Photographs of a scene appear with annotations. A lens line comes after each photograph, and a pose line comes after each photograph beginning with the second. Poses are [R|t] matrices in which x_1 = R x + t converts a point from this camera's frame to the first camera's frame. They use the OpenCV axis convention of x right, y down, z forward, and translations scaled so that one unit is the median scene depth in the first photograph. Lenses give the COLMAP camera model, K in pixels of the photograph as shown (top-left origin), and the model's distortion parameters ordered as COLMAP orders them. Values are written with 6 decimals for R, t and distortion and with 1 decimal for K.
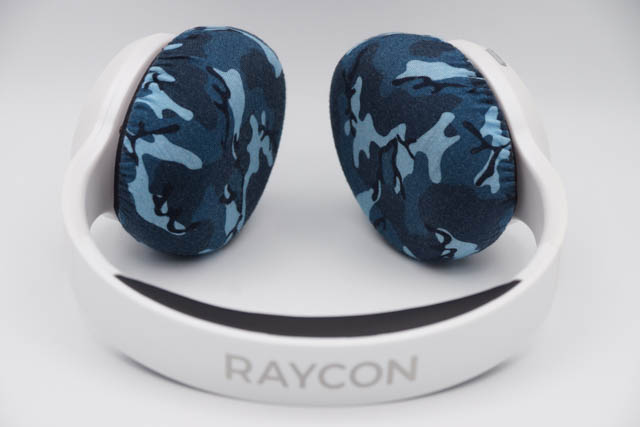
lens RADIAL K [[1921.5, 0, 320.0], [0, 1921.5, 213.5], [0, 0, 1]] dist [0.000543, -0.597254]
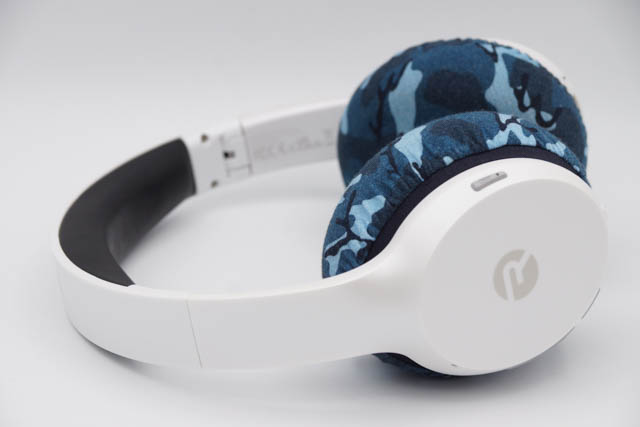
lens RADIAL K [[1921.5, 0, 320.0], [0, 1921.5, 213.5], [0, 0, 1]] dist [0.000543, -0.597254]
pose [[-0.099455, 0.359278, -0.927916, 0.899847], [-0.389772, 0.843951, 0.368544, -0.357972], [0.915525, 0.398330, 0.056101, 0.938241]]
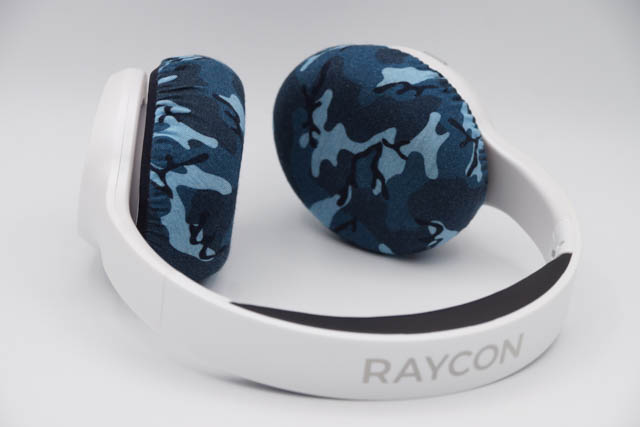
lens RADIAL K [[1921.5, 0, 320.0], [0, 1921.5, 213.5], [0, 0, 1]] dist [0.000543, -0.597254]
pose [[0.918470, -0.131271, 0.373070, -0.399508], [0.133767, 0.990825, 0.019313, -0.025826], [-0.372182, 0.032166, 0.927602, 0.029719]]
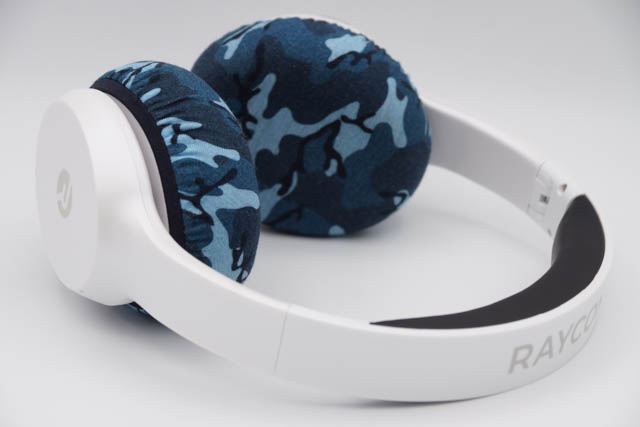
lens RADIAL K [[1921.5, 0, 320.0], [0, 1921.5, 213.5], [0, 0, 1]] dist [0.000543, -0.597254]
pose [[0.619526, -0.318974, 0.717247, -0.703794], [0.292951, 0.941654, 0.165734, -0.163559], [-0.728263, 0.107442, 0.676823, 0.349011]]
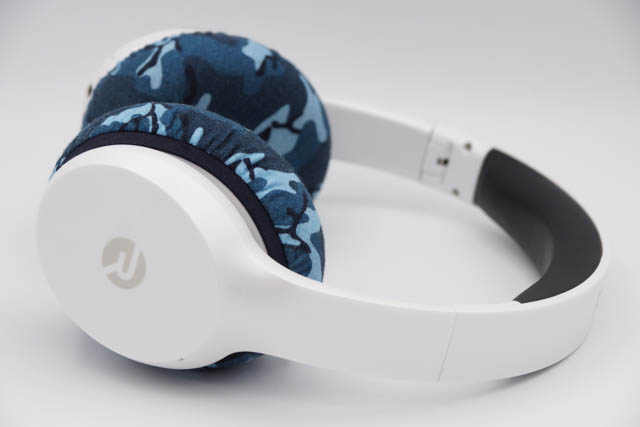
lens RADIAL K [[1921.5, 0, 320.0], [0, 1921.5, 213.5], [0, 0, 1]] dist [0.000543, -0.597254]
pose [[0.062792, -0.419562, 0.905552, -0.863380], [0.363116, 0.854761, 0.370851, -0.356223], [-0.929626, 0.305534, 0.206022, 0.806009]]
